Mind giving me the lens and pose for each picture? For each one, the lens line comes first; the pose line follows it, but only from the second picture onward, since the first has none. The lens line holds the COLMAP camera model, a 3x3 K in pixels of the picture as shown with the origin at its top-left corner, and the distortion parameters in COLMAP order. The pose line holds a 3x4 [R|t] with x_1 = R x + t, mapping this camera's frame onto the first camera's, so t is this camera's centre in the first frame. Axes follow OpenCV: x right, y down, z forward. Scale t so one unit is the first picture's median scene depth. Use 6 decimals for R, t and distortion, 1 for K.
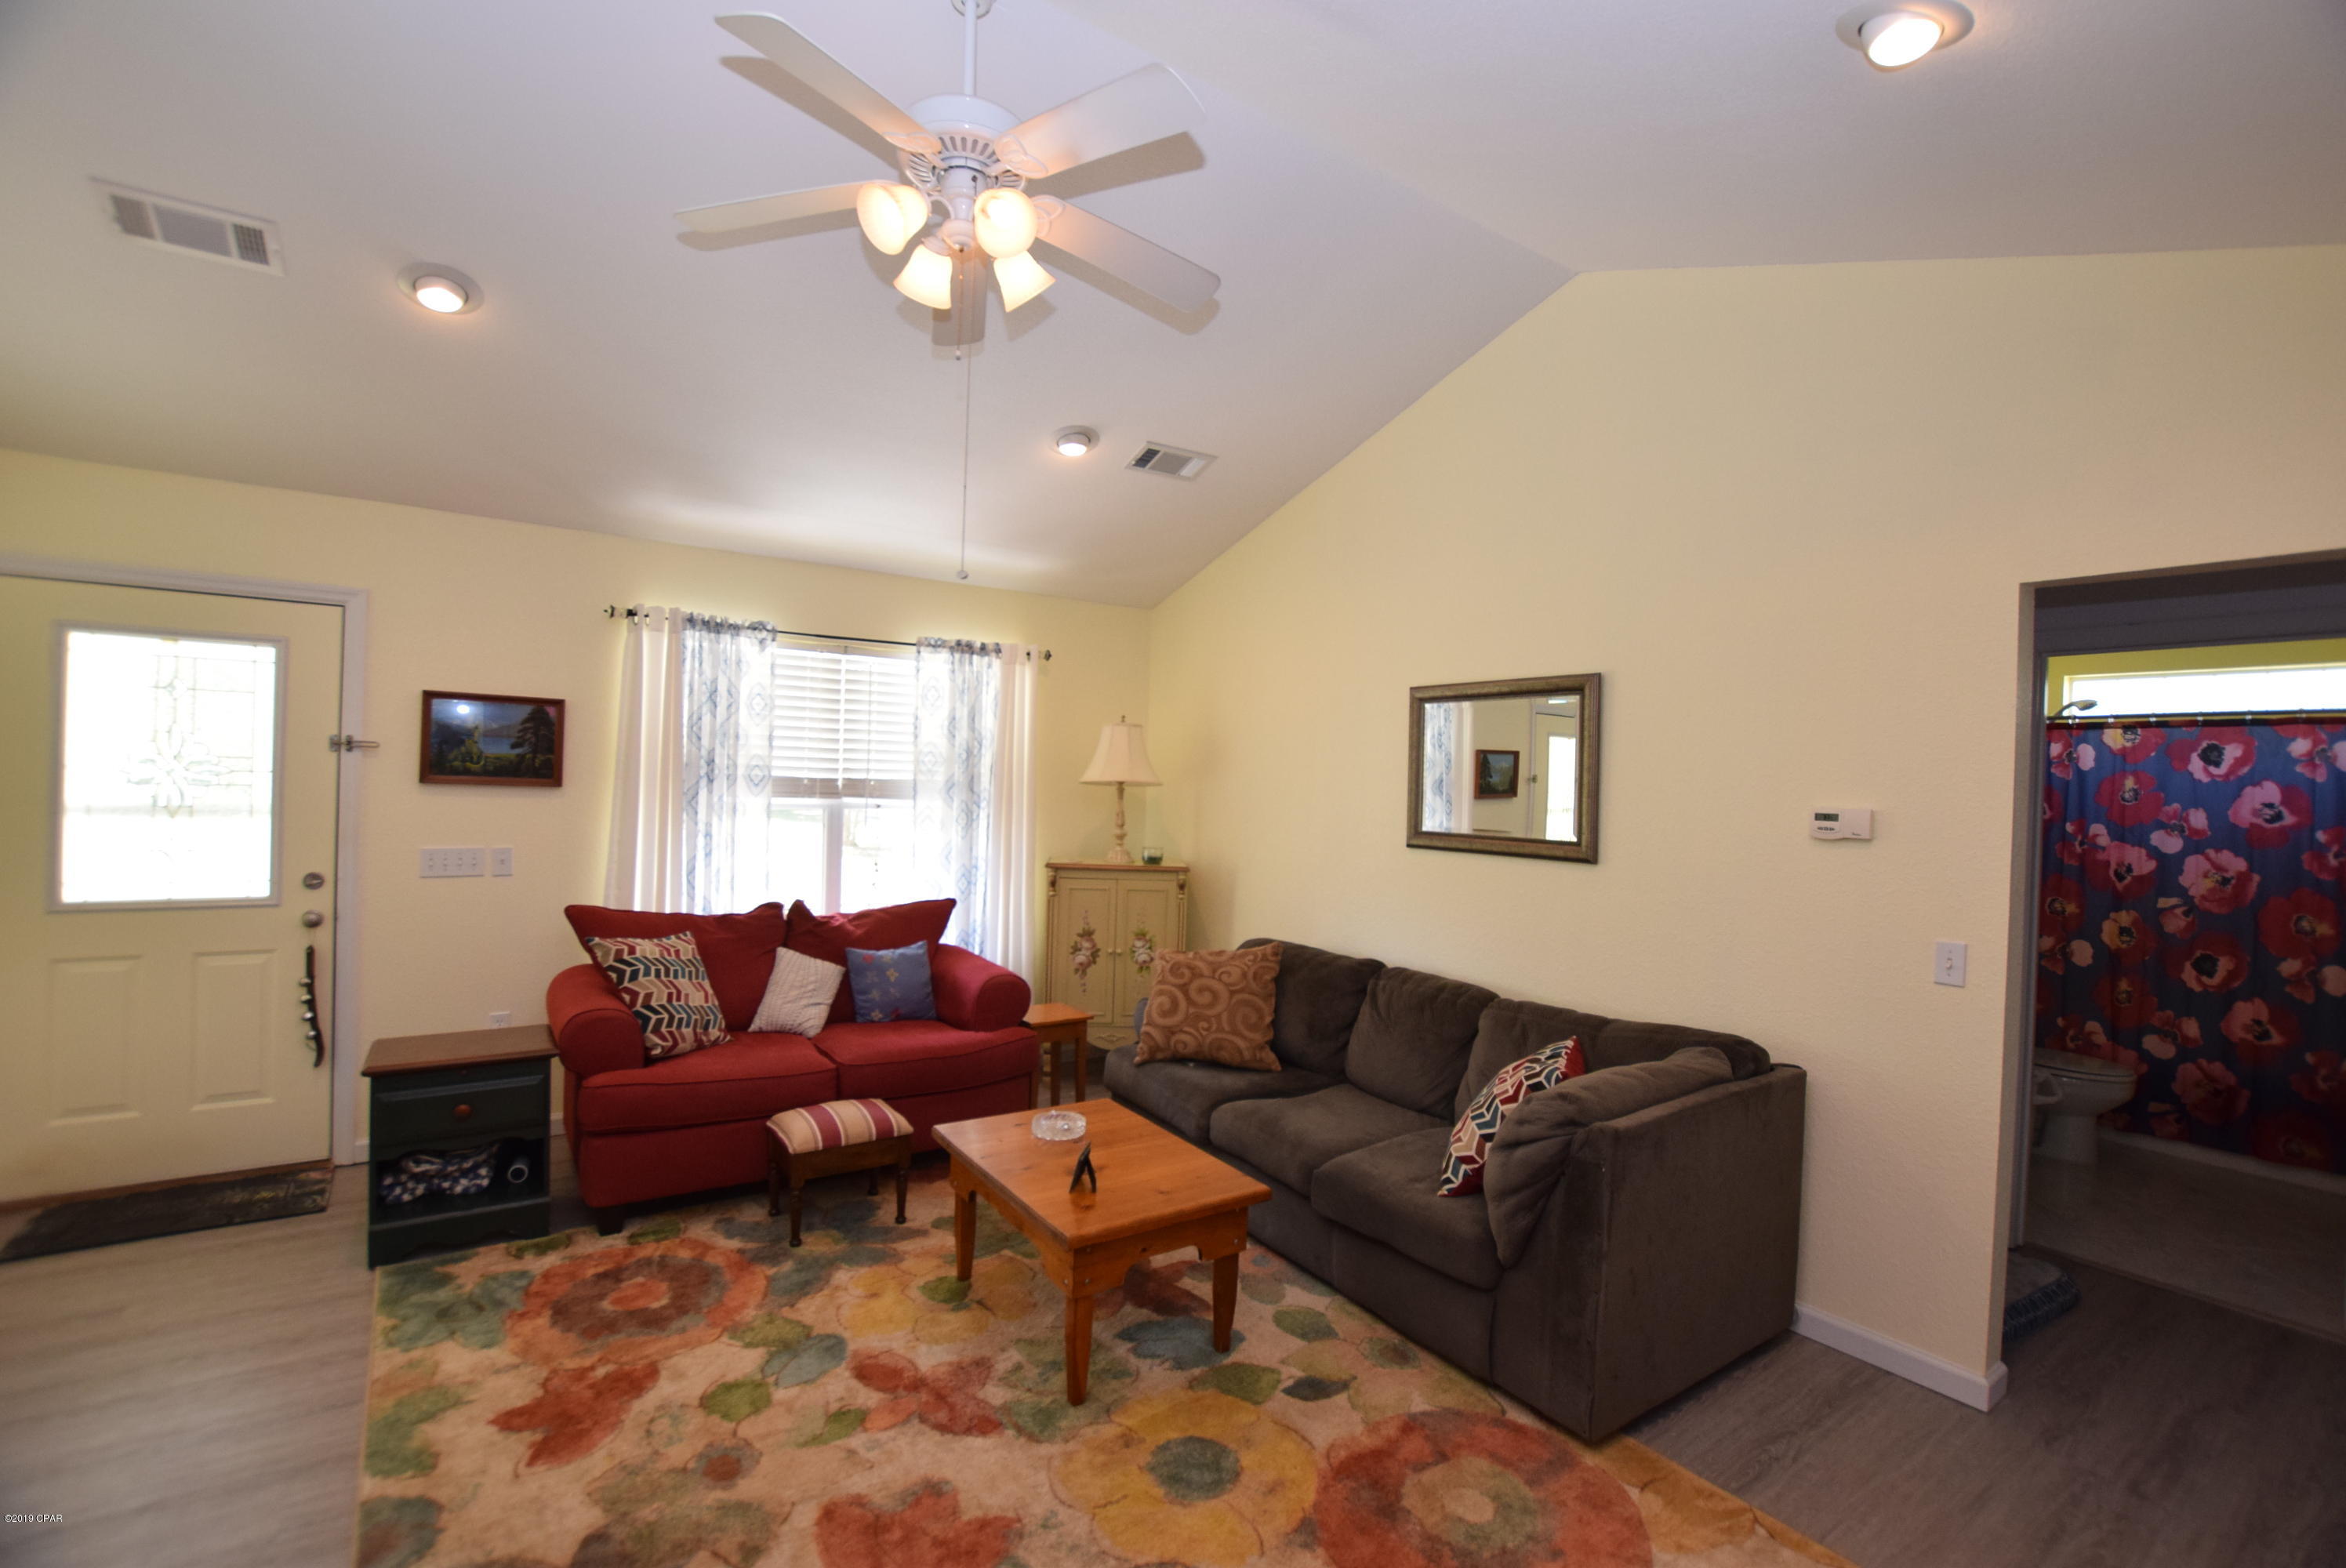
lens RADIAL K [[1036.9, 0, 1182.3], [0, 1036.9, 790.1], [0, 0, 1]] dist [-0.031682, 0.004172]
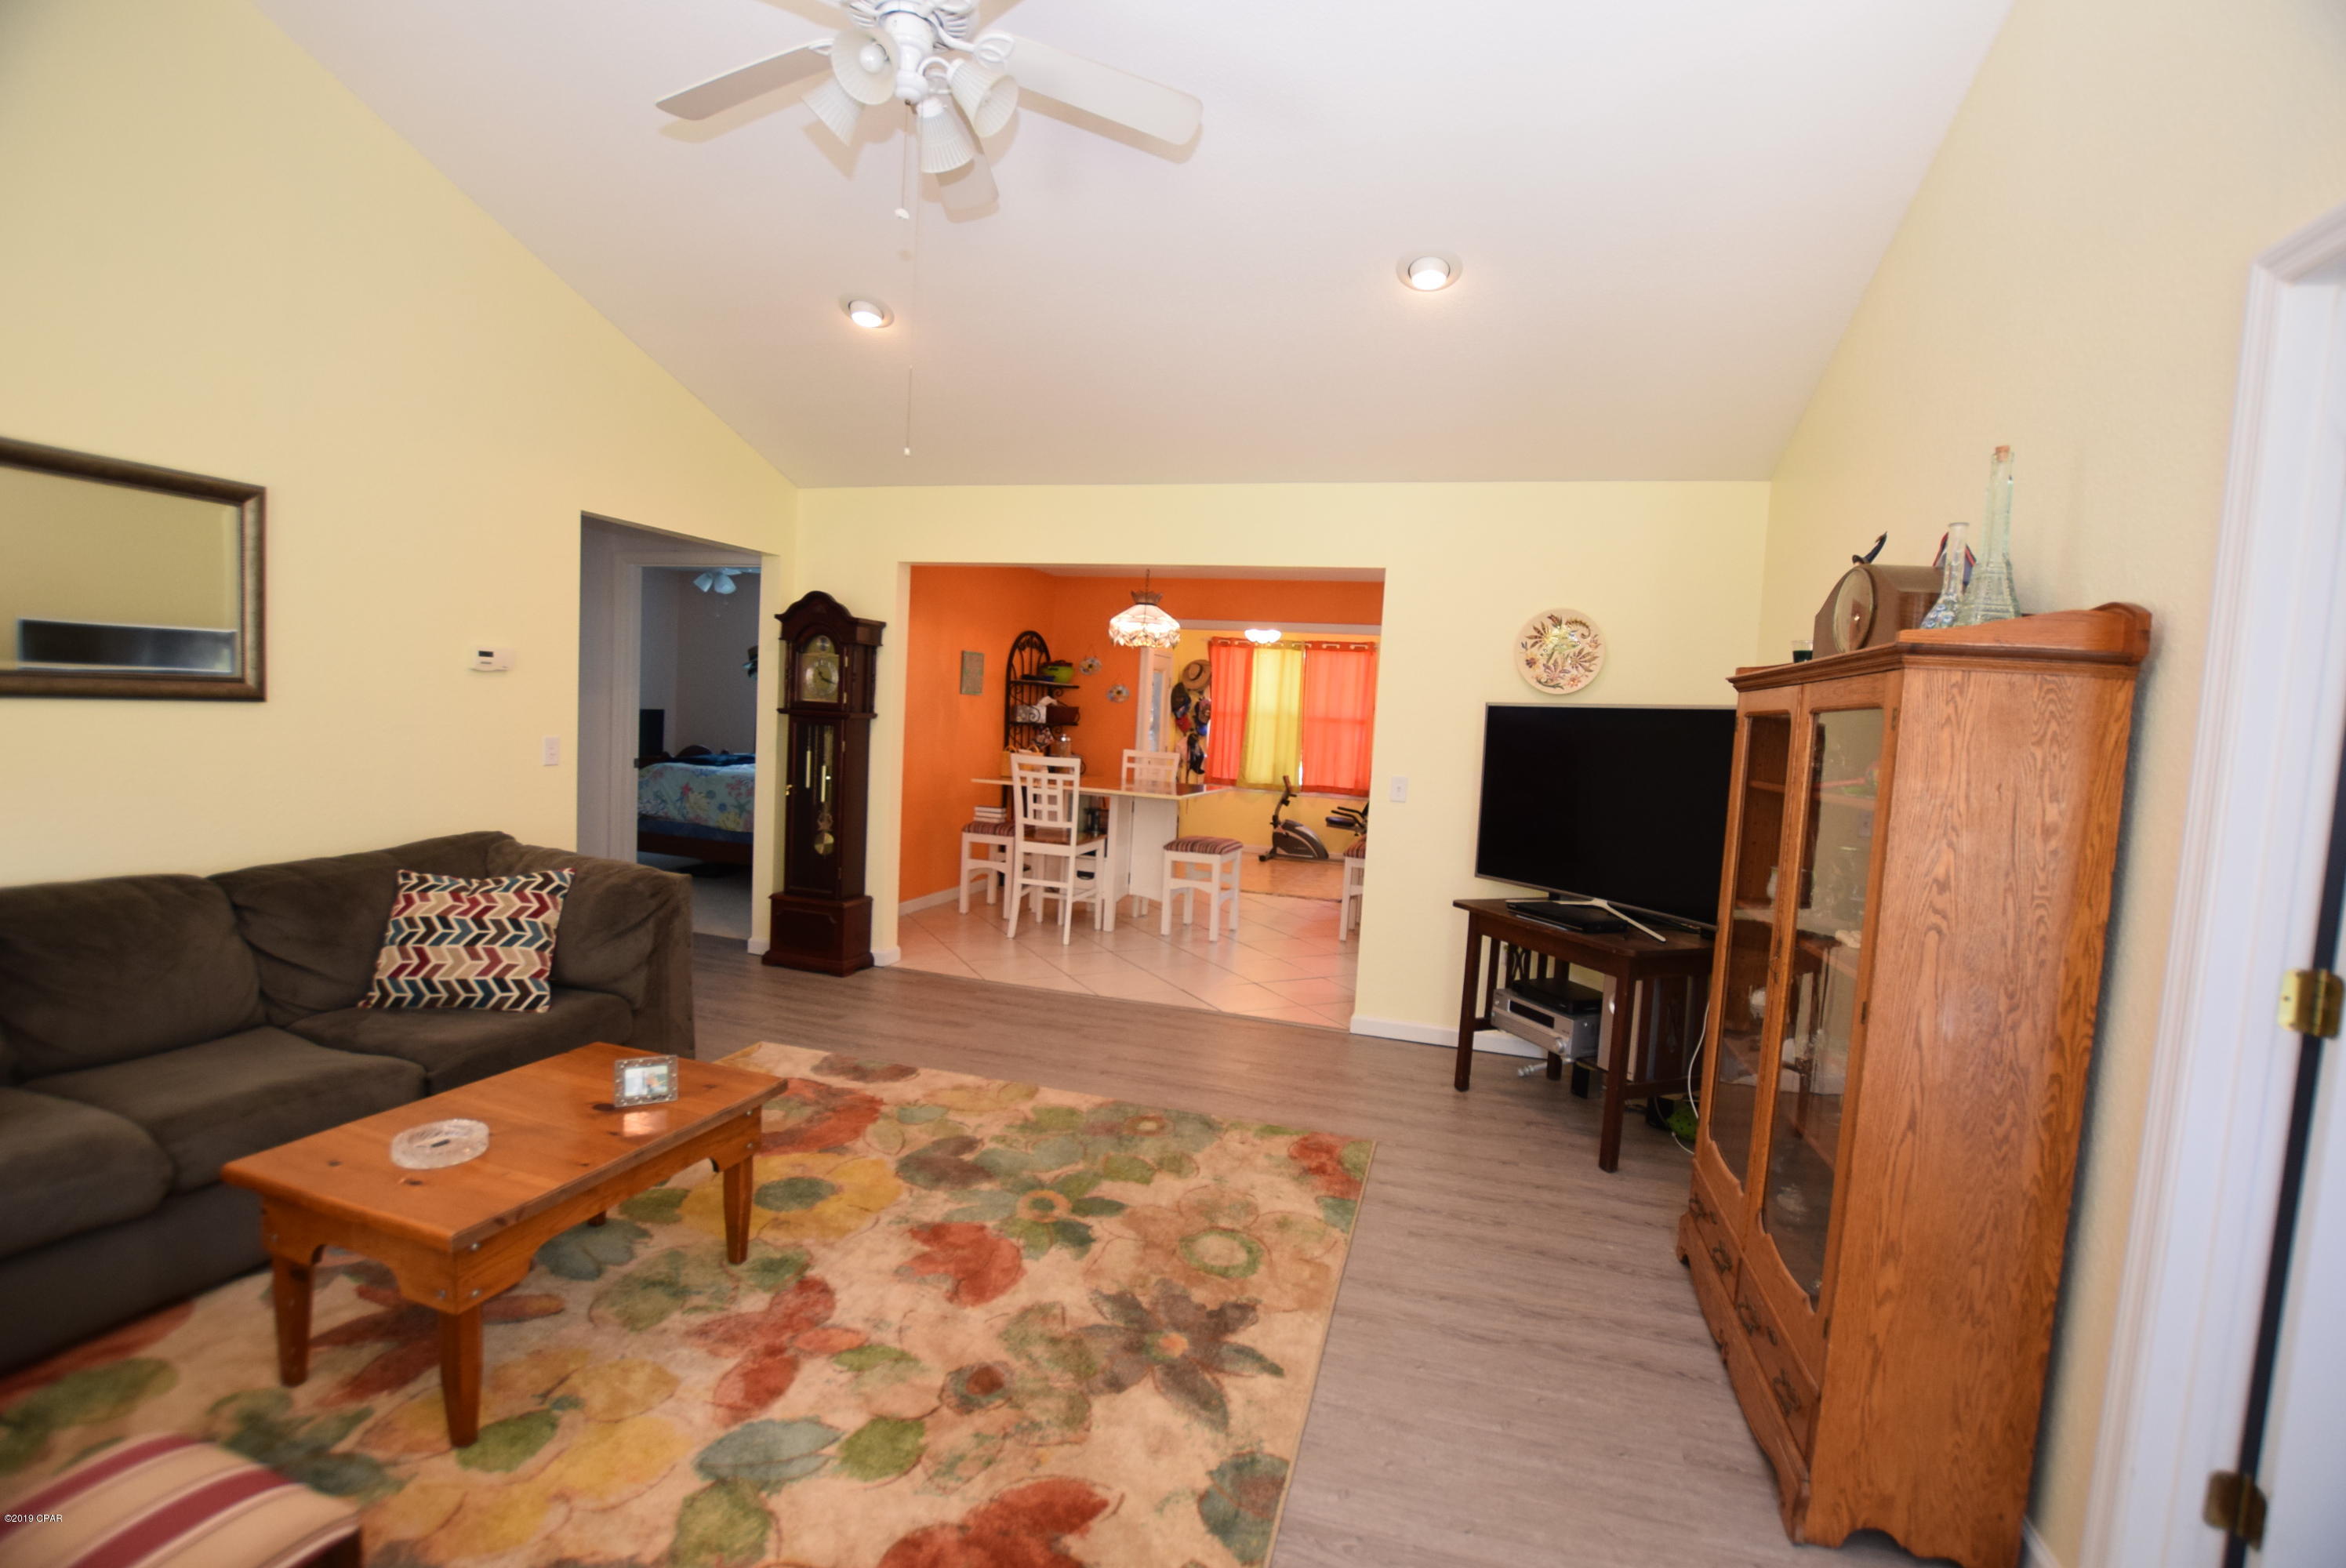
lens RADIAL K [[1036.9, 0, 1184.7], [0, 1036.9, 779.0], [0, 0, 1]] dist [-0.031682, 0.004172]
pose [[-0.609882, -0.118233, 0.783623, -0.752377], [-0.064055, 0.992927, 0.099960, -0.002230], [-0.789899, 0.010769, -0.613142, 0.861567]]
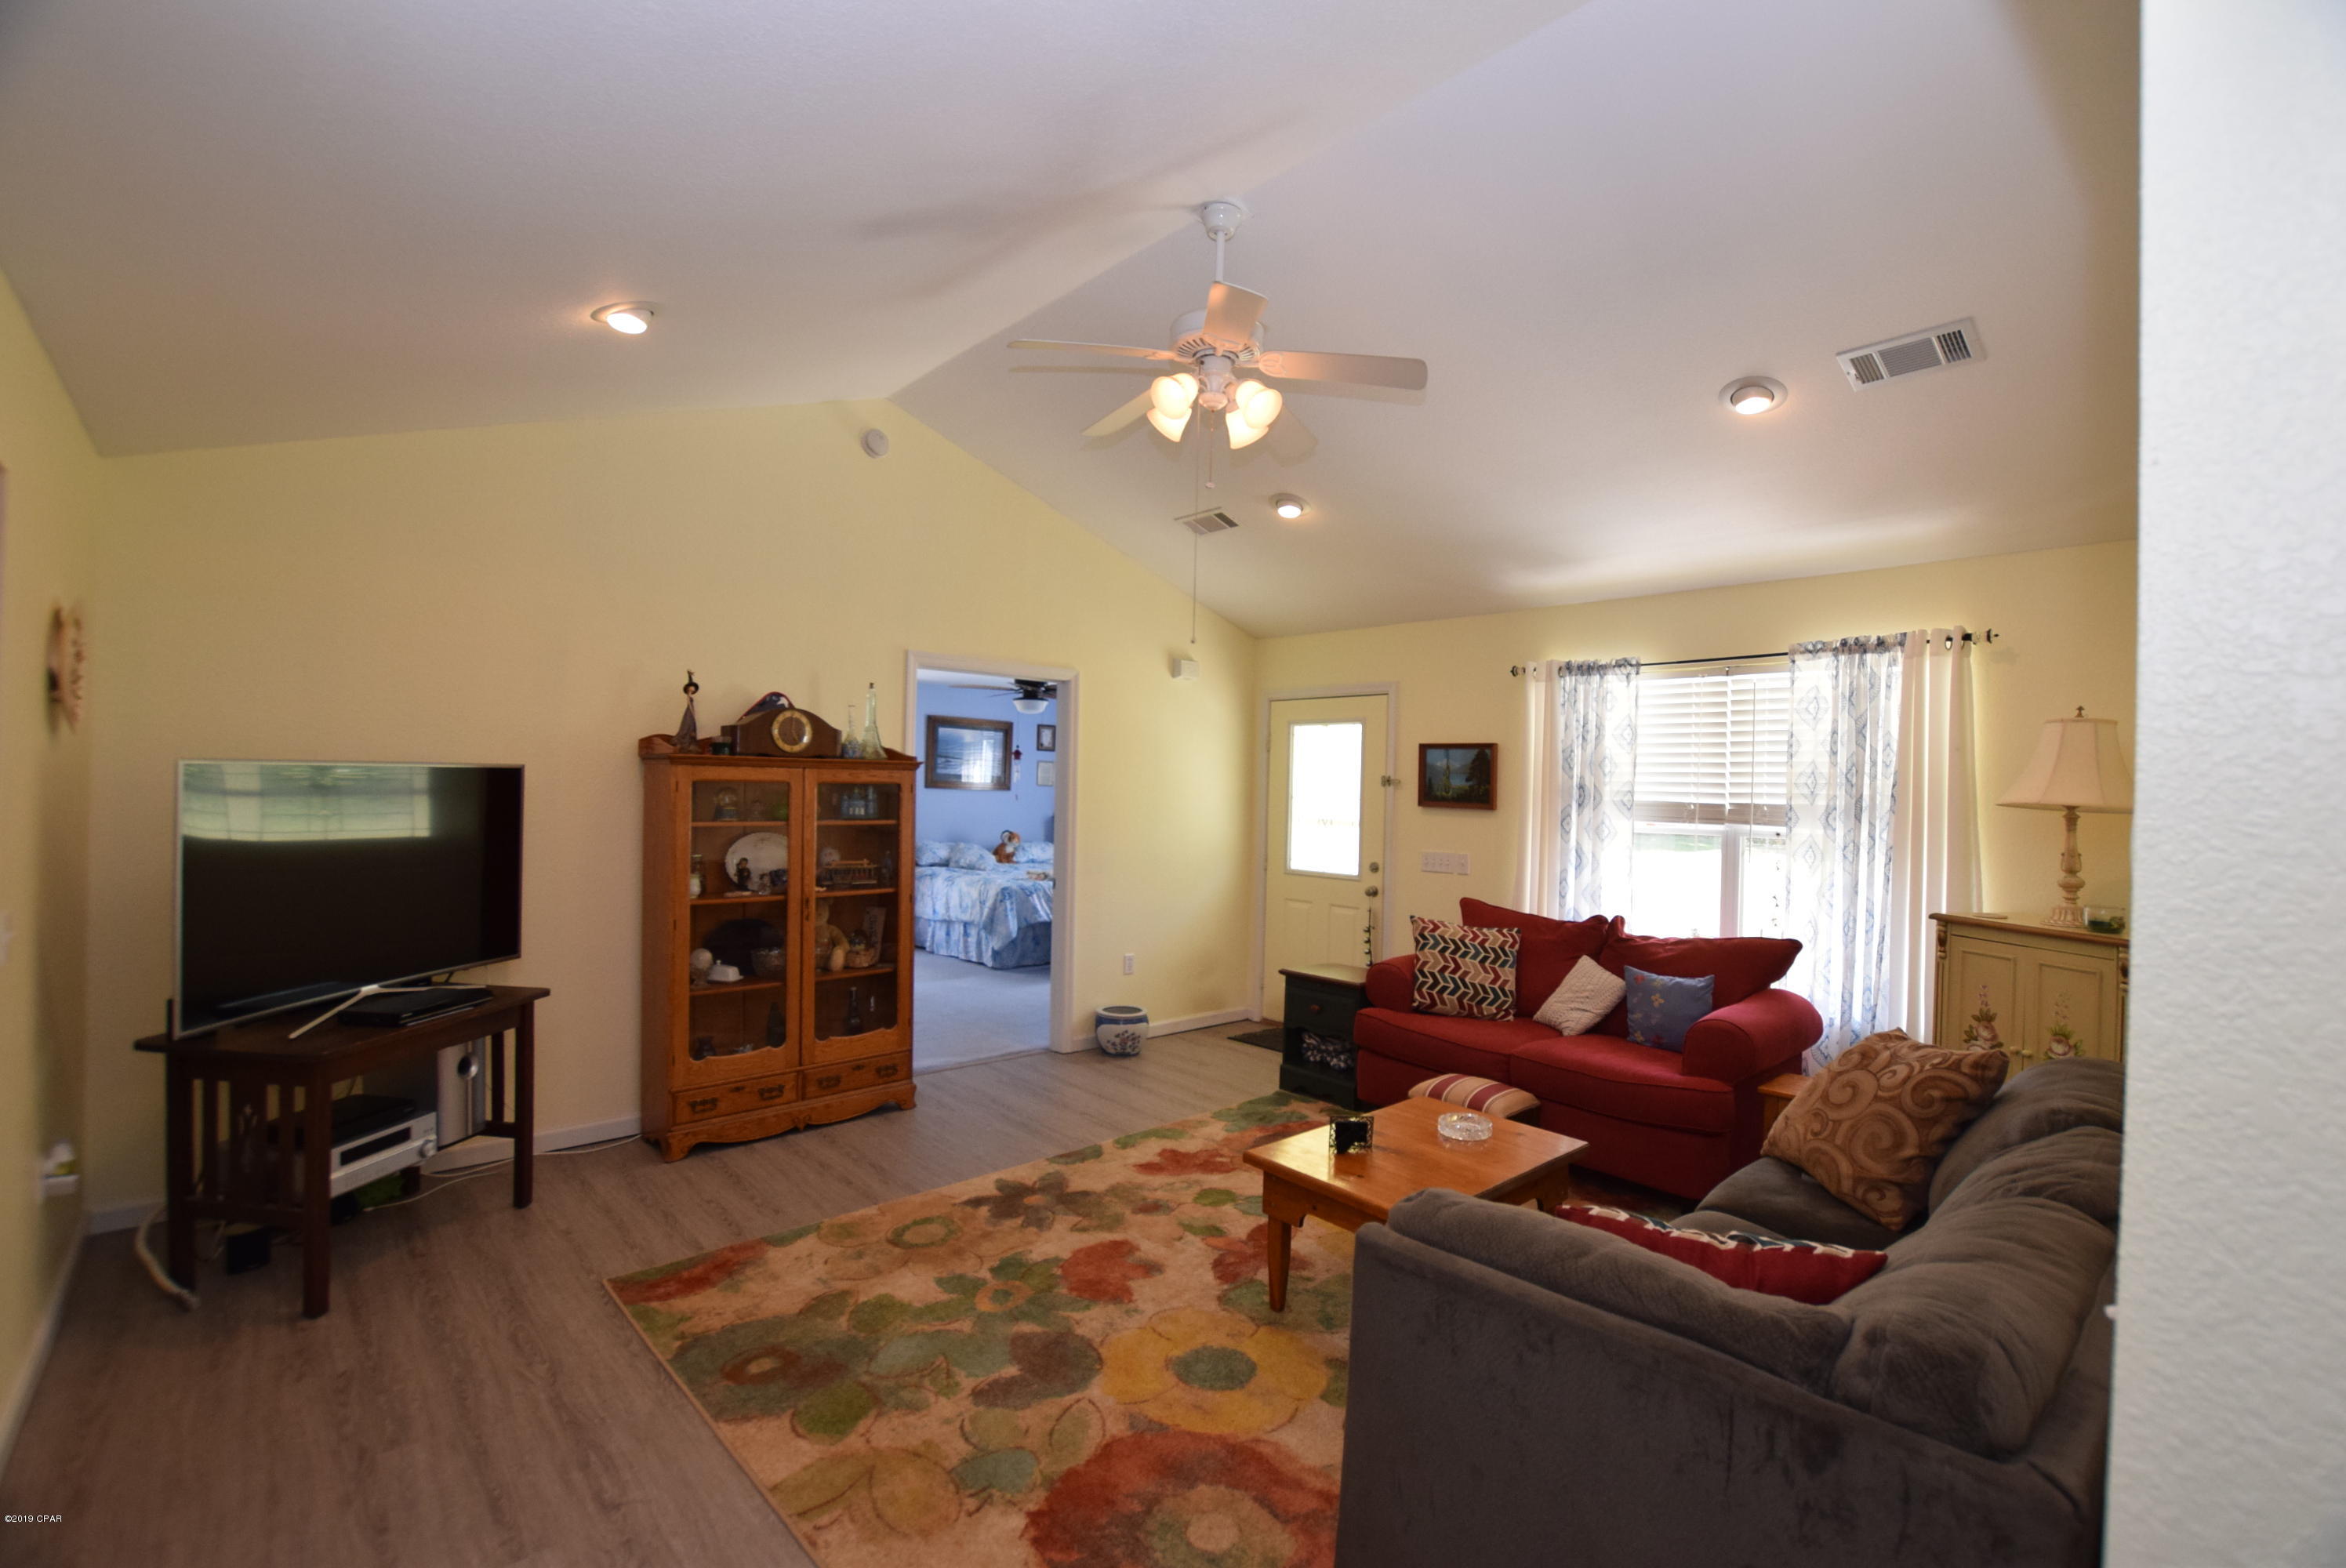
lens RADIAL K [[1036.9, 0, 1186.7], [0, 1036.9, 793.7], [0, 0, 1]] dist [-0.031682, 0.004172]
pose [[0.130133, -0.023413, -0.991220, 0.730925], [-0.028789, 0.999210, -0.027381, 0.026501], [0.991078, 0.032100, 0.129357, 0.493045]]
